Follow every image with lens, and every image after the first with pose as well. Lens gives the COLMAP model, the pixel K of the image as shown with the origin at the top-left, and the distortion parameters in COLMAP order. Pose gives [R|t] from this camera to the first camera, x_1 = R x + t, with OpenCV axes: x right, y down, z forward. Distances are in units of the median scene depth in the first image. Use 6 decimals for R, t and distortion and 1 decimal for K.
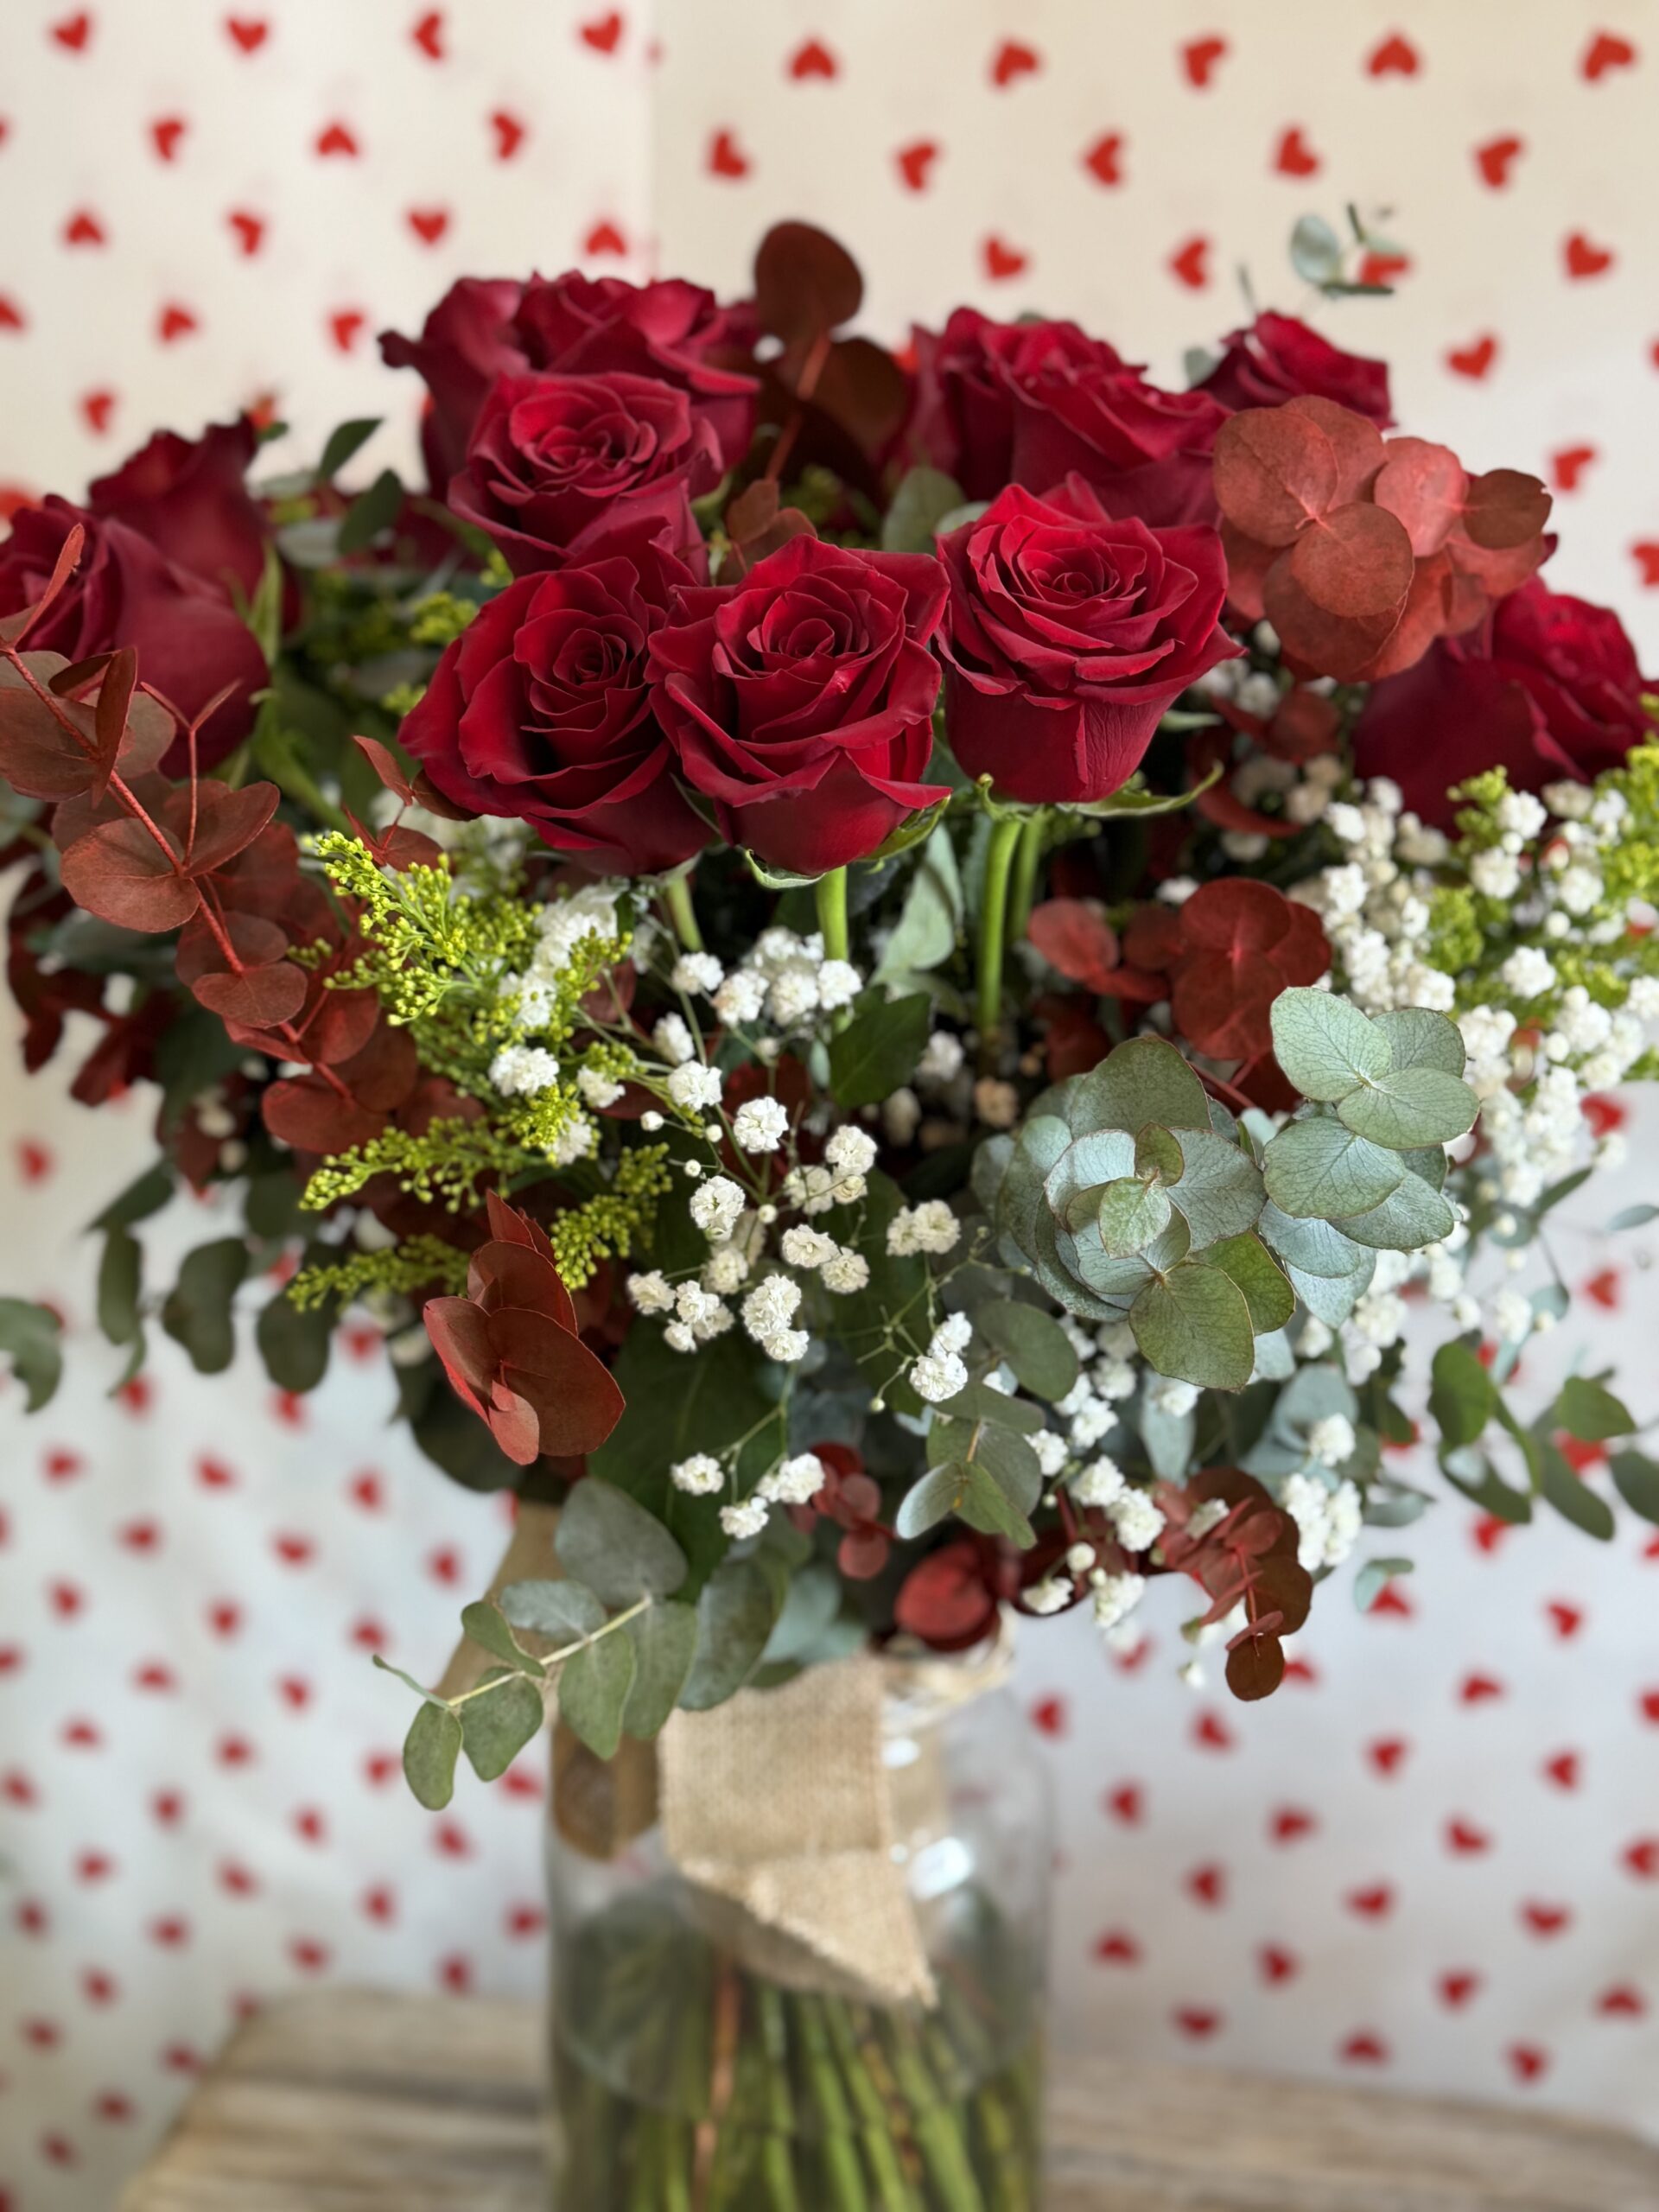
lens RADIAL K [[2721.3, 0, 835.7], [0, 2721.3, 1177.1], [0, 0, 1]] dist [0.186709, -0.343154]
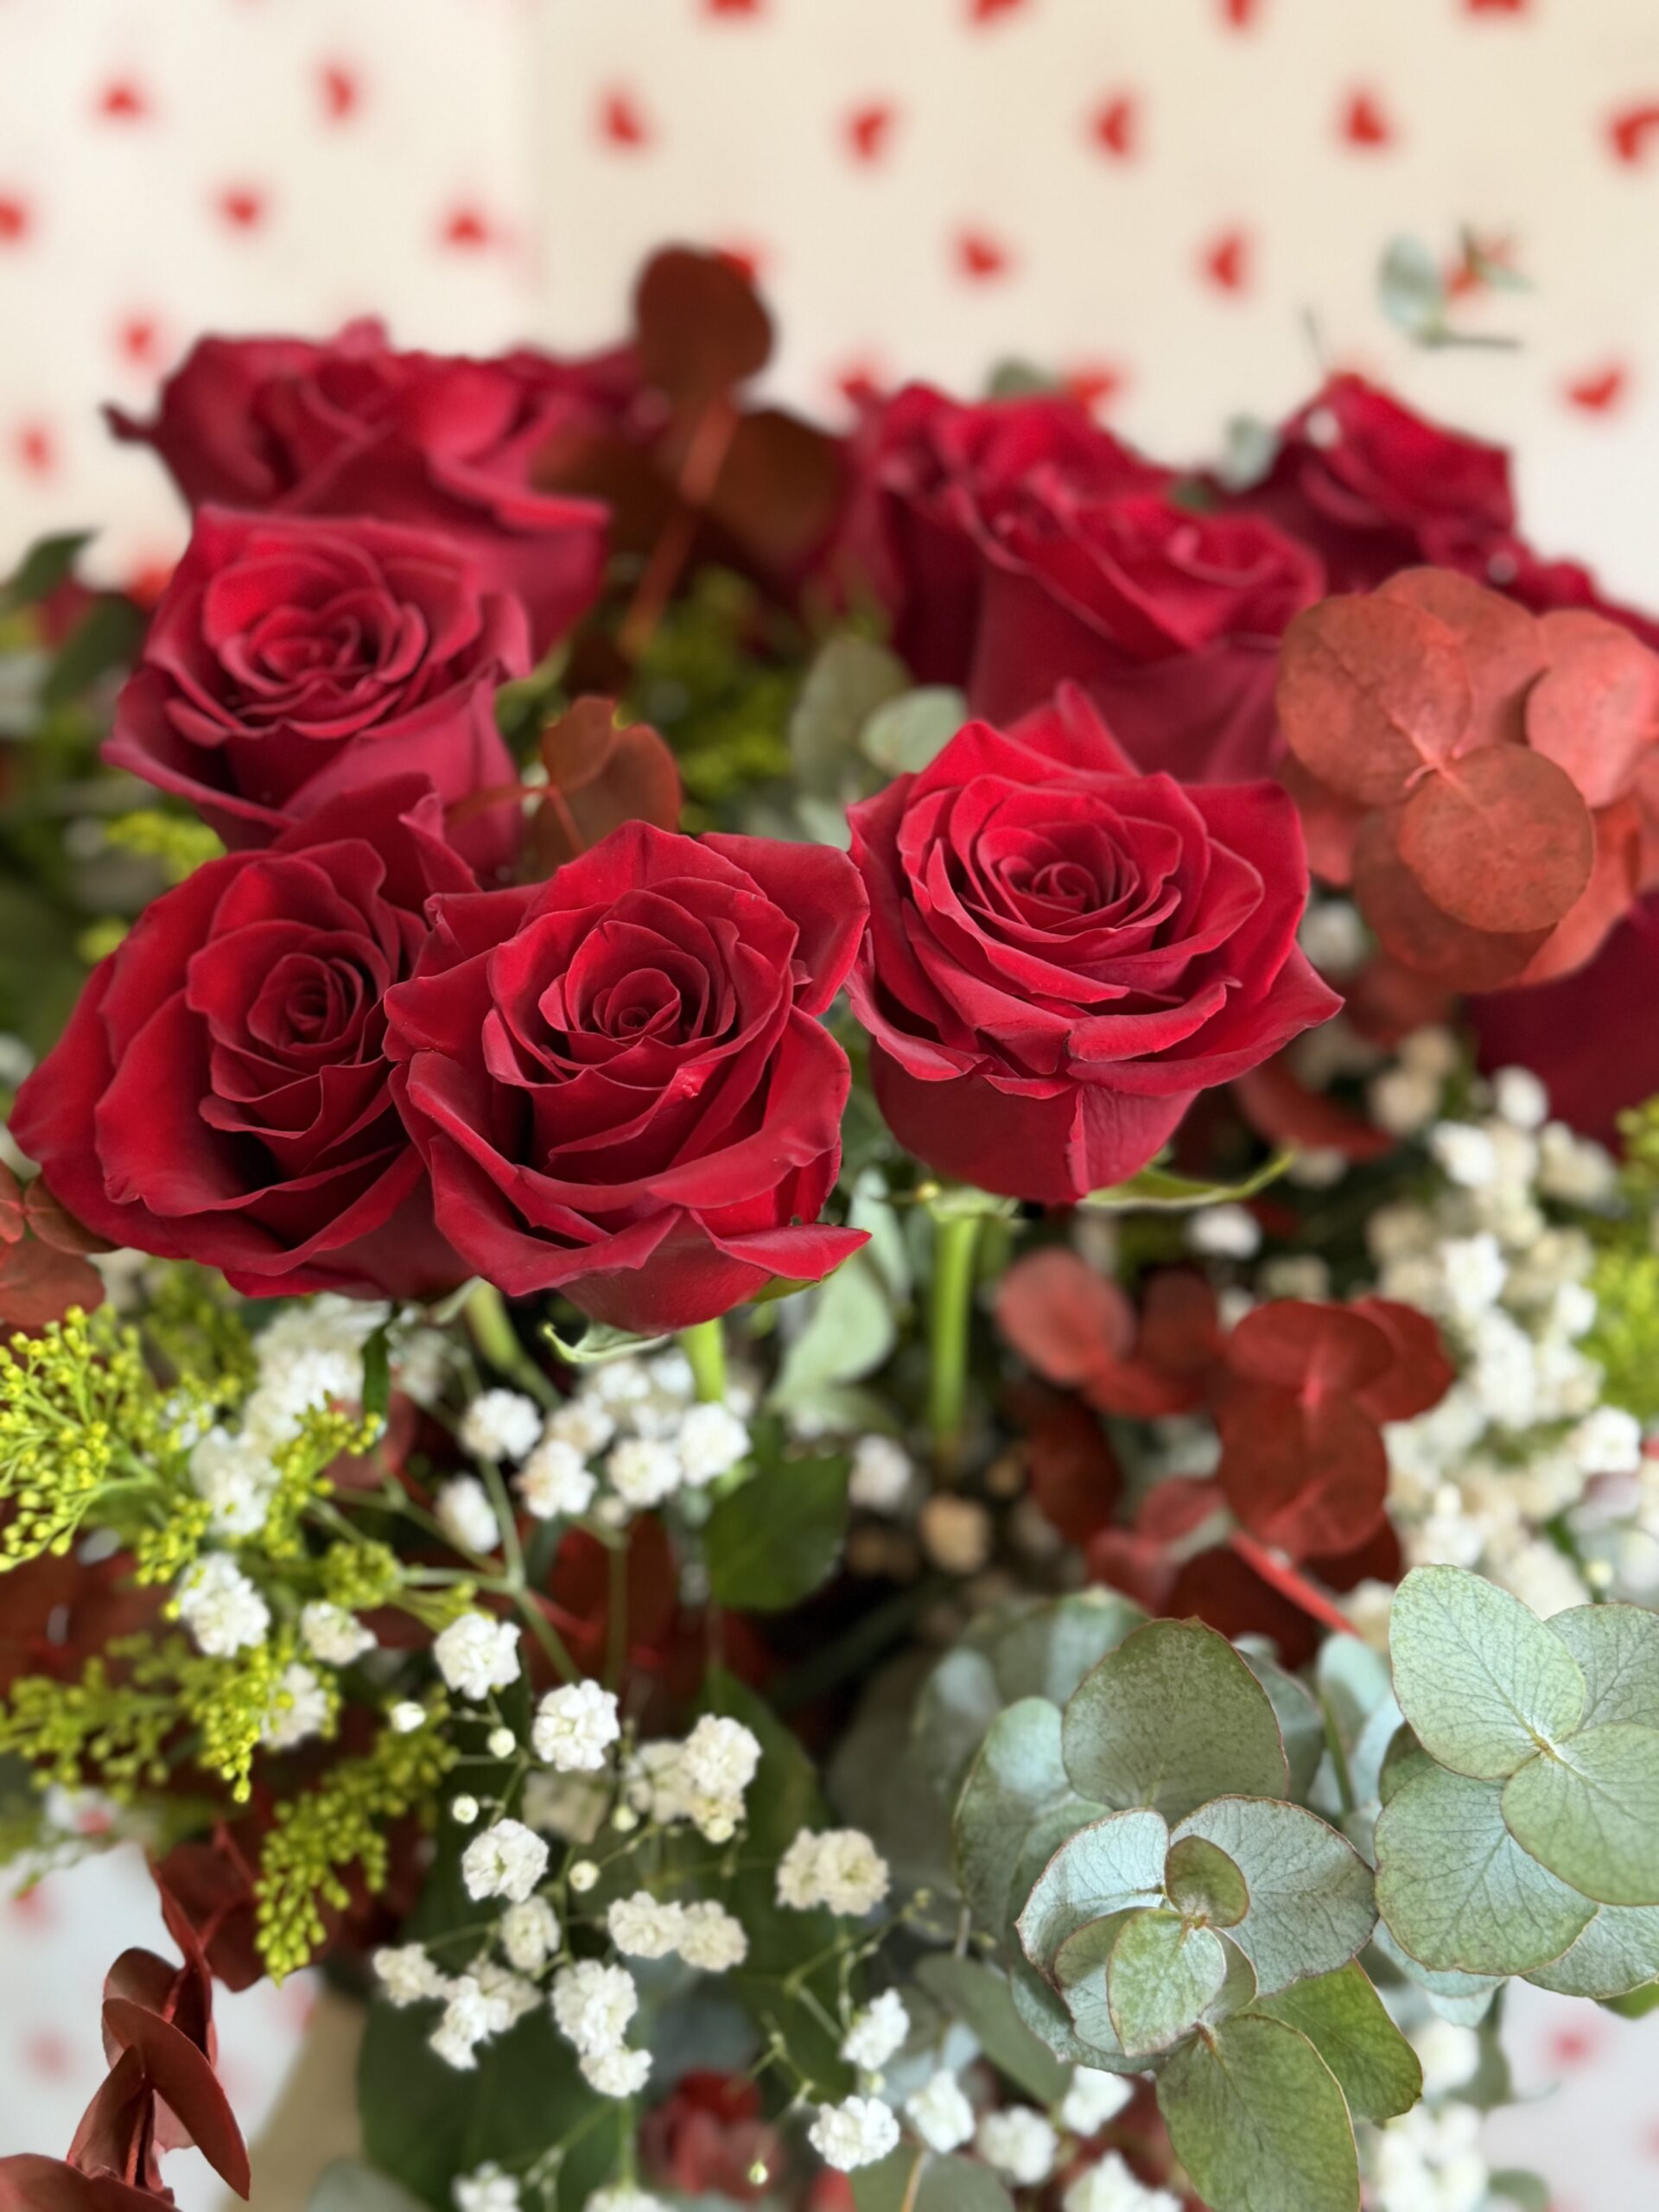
lens RADIAL K [[2579.3, 0, 825.5], [0, 2579.3, 1108.7], [0, 0, 1]] dist [0.150785, -0.314952]
pose [[0.999965, 0.000918, -0.008361, 0.035506], [-0.000574, 0.999156, 0.041075, -0.187019], [0.008392, -0.041069, 0.999121, 0.393883]]
